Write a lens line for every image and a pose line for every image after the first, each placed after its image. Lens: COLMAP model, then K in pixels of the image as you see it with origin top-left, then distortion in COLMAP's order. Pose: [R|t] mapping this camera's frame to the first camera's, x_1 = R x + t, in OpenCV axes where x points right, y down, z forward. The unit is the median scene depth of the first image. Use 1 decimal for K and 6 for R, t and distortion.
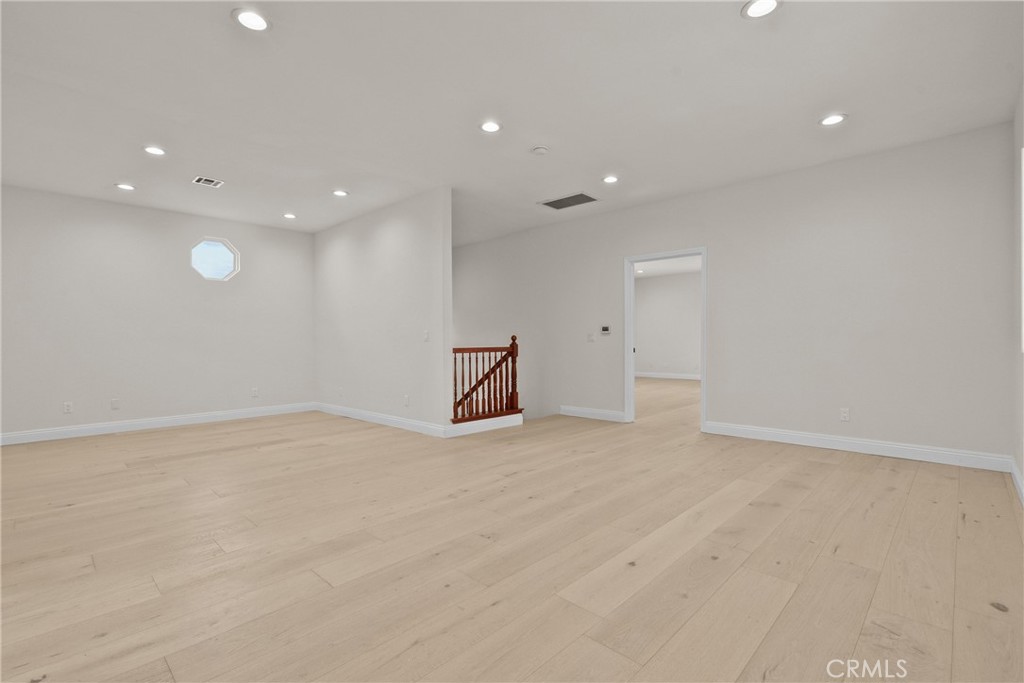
lens RADIAL K [[466.3, 0, 507.9], [0, 466.3, 344.1], [0, 0, 1]] dist [-0.001215, 0.000731]
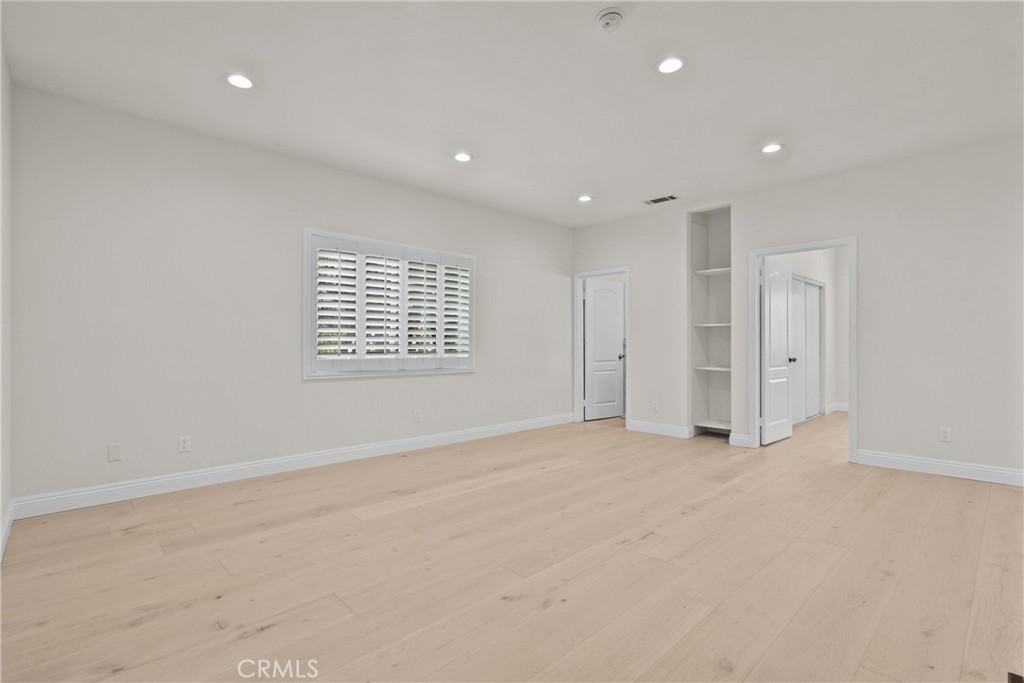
lens RADIAL K [[466.3, 0, 507.9], [0, 466.3, 344.1], [0, 0, 1]] dist [-0.001215, 0.000731]
pose [[-0.999000, 0.006770, 0.044198, 0.138893], [0.007370, 0.999883, 0.013430, -0.021880], [-0.044102, 0.013742, -0.998933, 1.255388]]
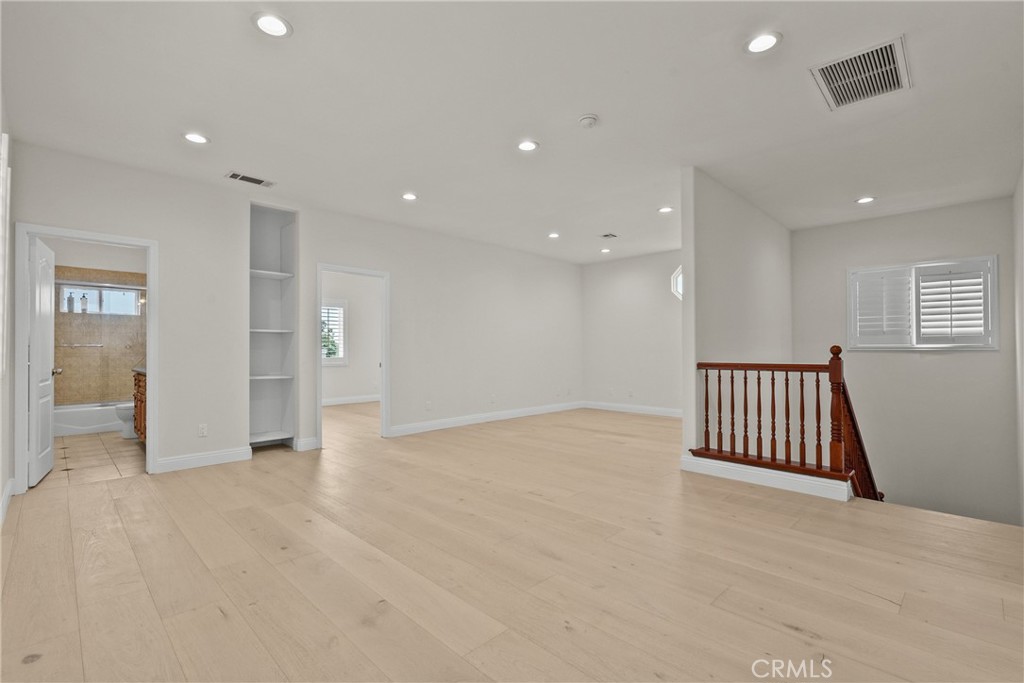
lens RADIAL K [[466.3, 0, 507.9], [0, 466.3, 344.1], [0, 0, 1]] dist [-0.001215, 0.000731]
pose [[-0.020848, -0.007410, -0.999755, 0.702495], [-0.007932, 0.999942, -0.007246, -0.014982], [0.999751, 0.007779, -0.020905, 0.700040]]
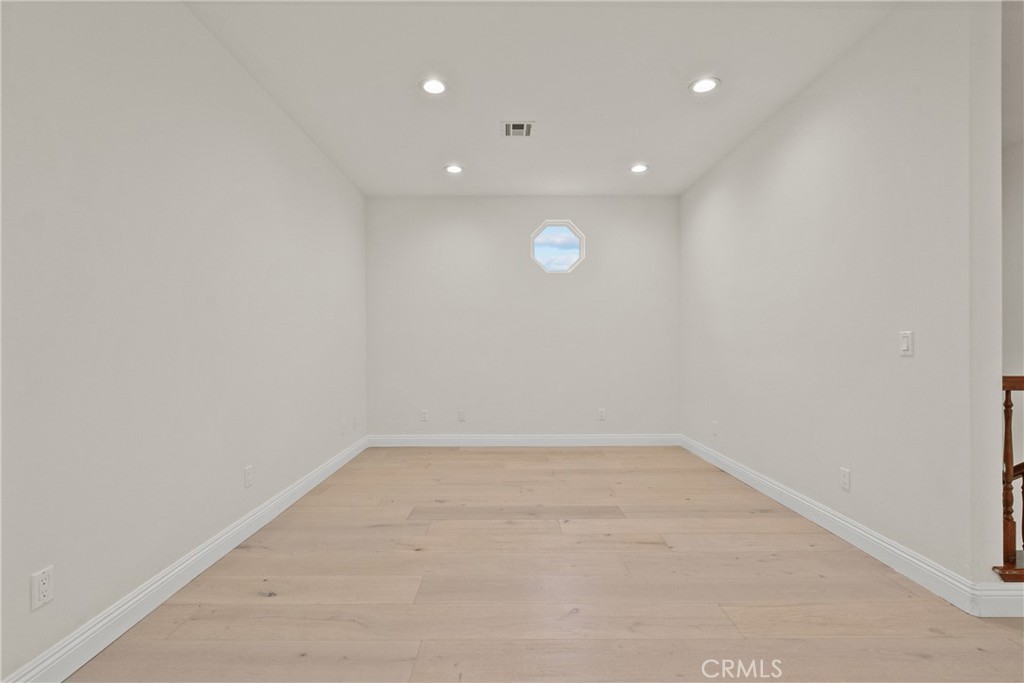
lens RADIAL K [[466.3, 0, 507.9], [0, 466.3, 344.1], [0, 0, 1]] dist [-0.001215, 0.000731]
pose [[0.695060, 0.005057, -0.718934, -0.128788], [-0.008368, 0.999964, -0.001056, -0.014219], [0.718903, 0.006750, 0.695078, 0.470789]]
